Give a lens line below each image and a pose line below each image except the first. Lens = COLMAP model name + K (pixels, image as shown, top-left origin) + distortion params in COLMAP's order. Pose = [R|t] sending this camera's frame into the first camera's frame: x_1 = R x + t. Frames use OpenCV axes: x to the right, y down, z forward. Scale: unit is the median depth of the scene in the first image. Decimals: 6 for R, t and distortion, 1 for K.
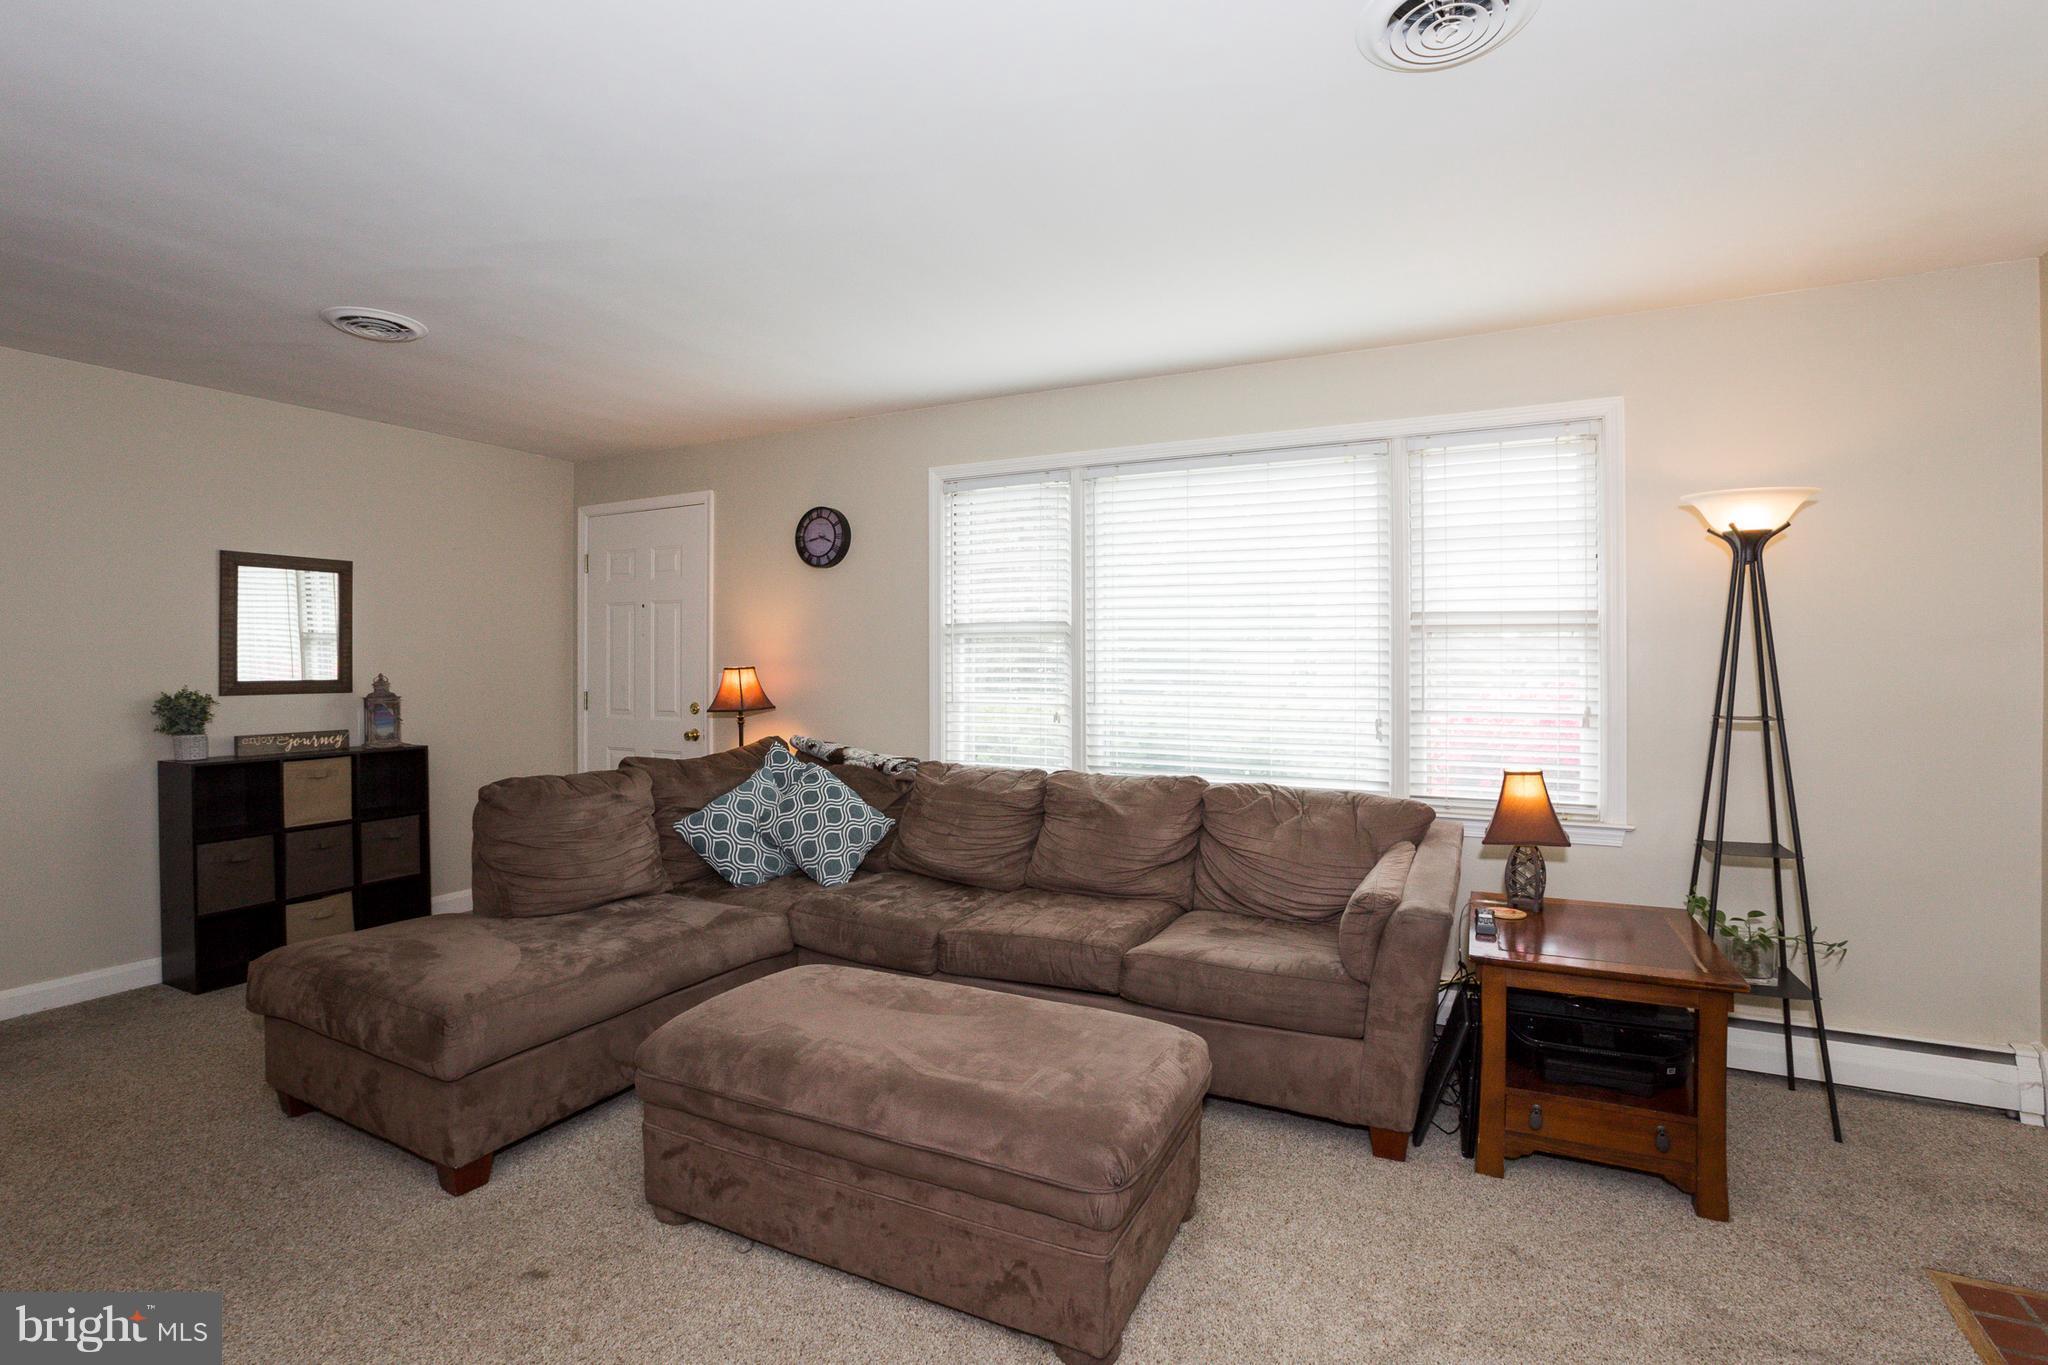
lens RADIAL K [[953.1, 0, 1032.3], [0, 953.1, 674.2], [0, 0, 1]] dist [-0.053888, 0.016090]
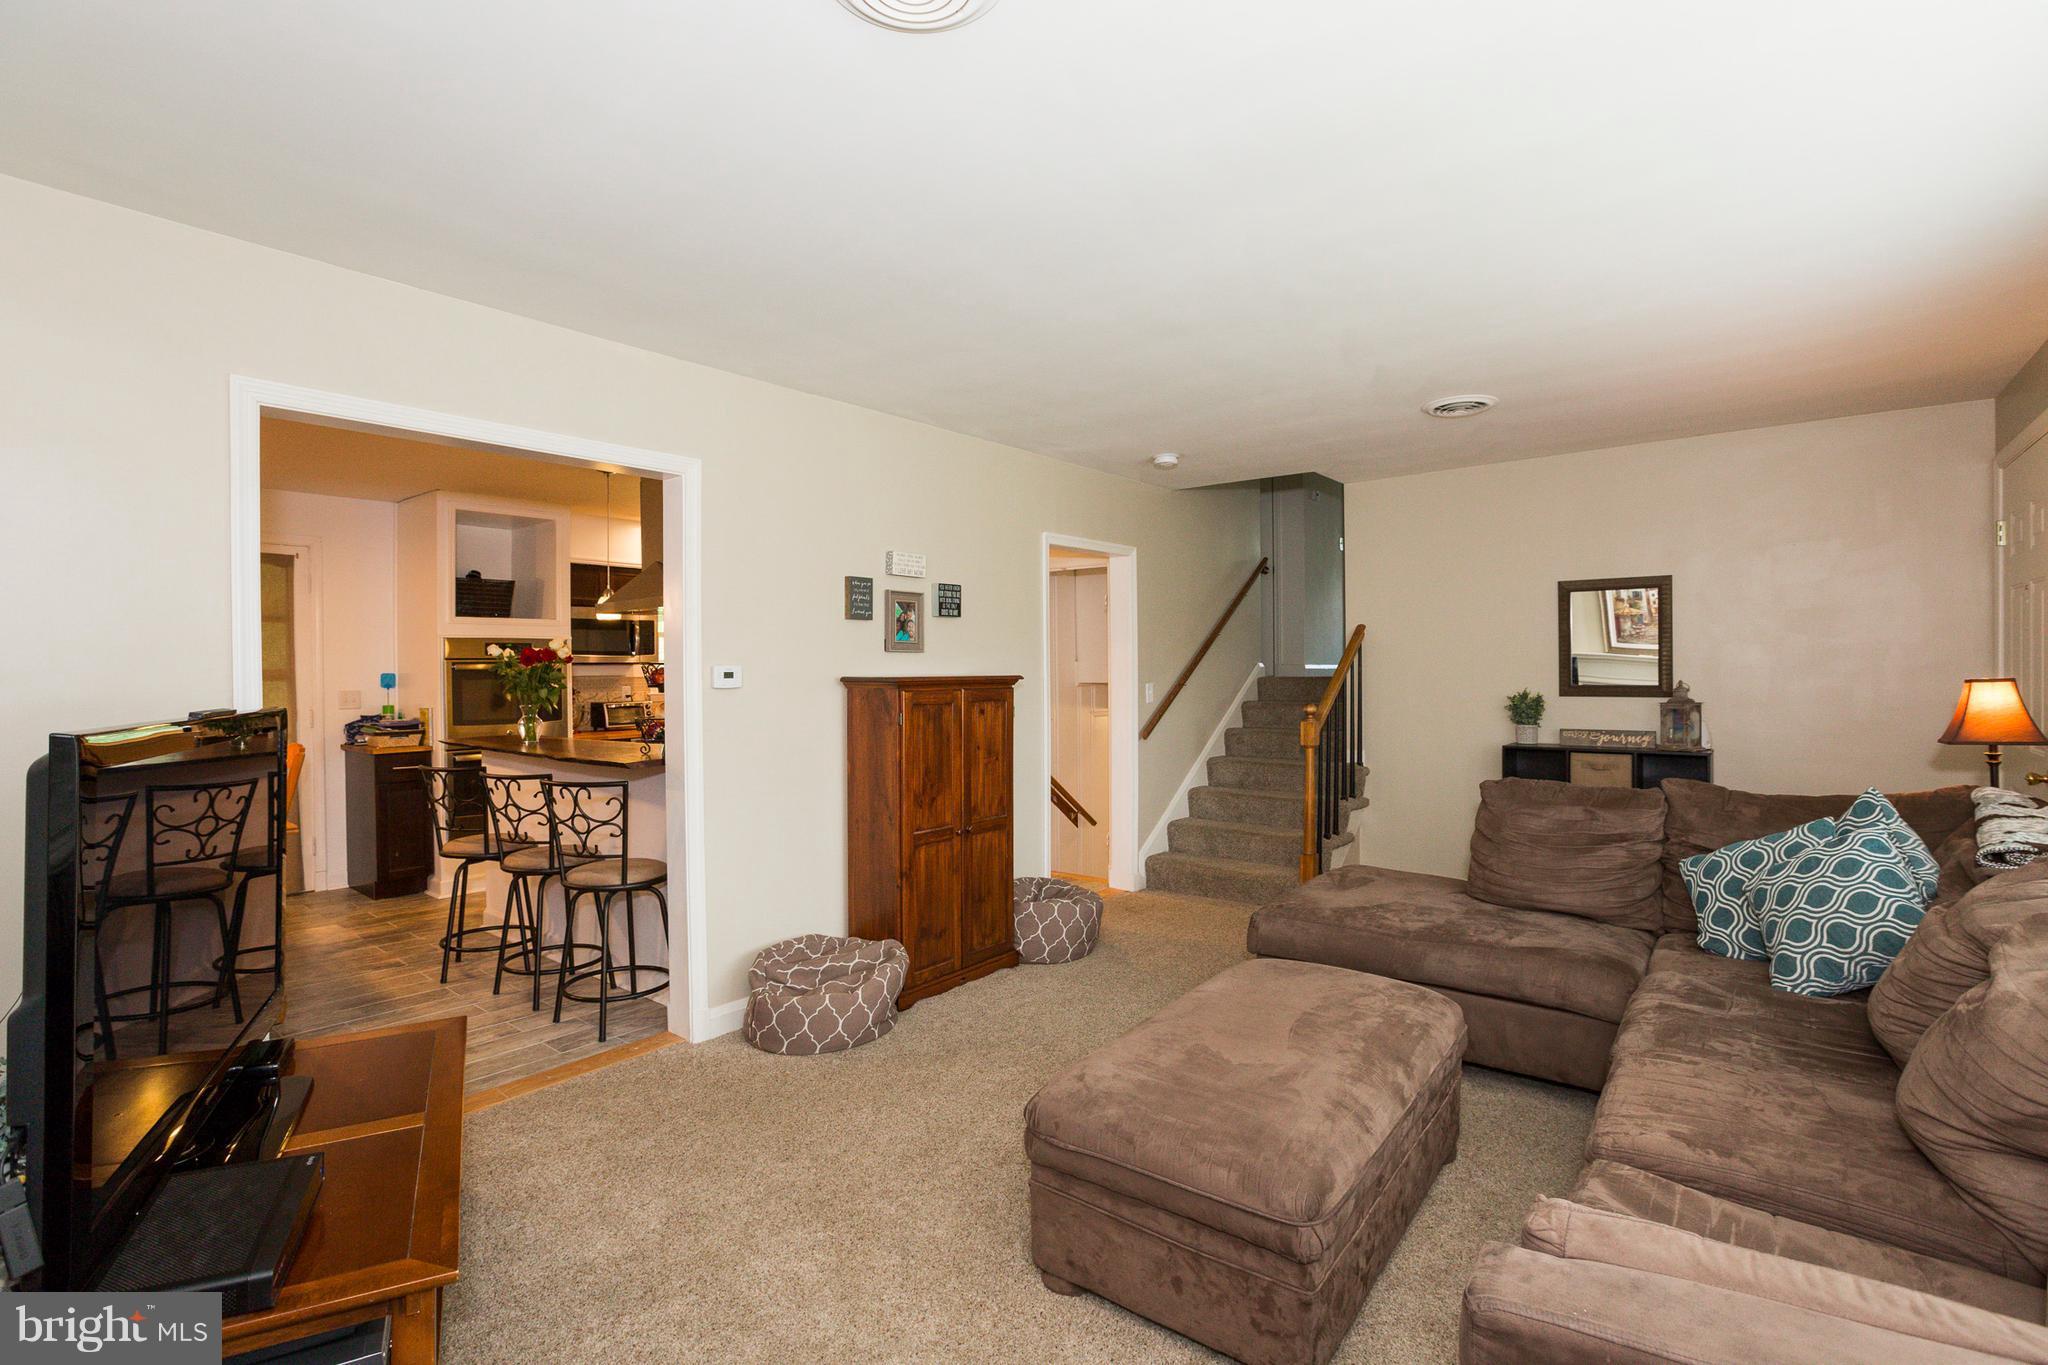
lens RADIAL K [[953.1, 0, 1032.3], [0, 953.1, 674.2], [0, 0, 1]] dist [-0.053888, 0.016090]
pose [[-0.204030, 0.001031, -0.978964, 1.428814], [-0.004184, 0.999989, 0.001925, -0.018360], [0.978956, 0.004489, -0.204024, 1.494464]]
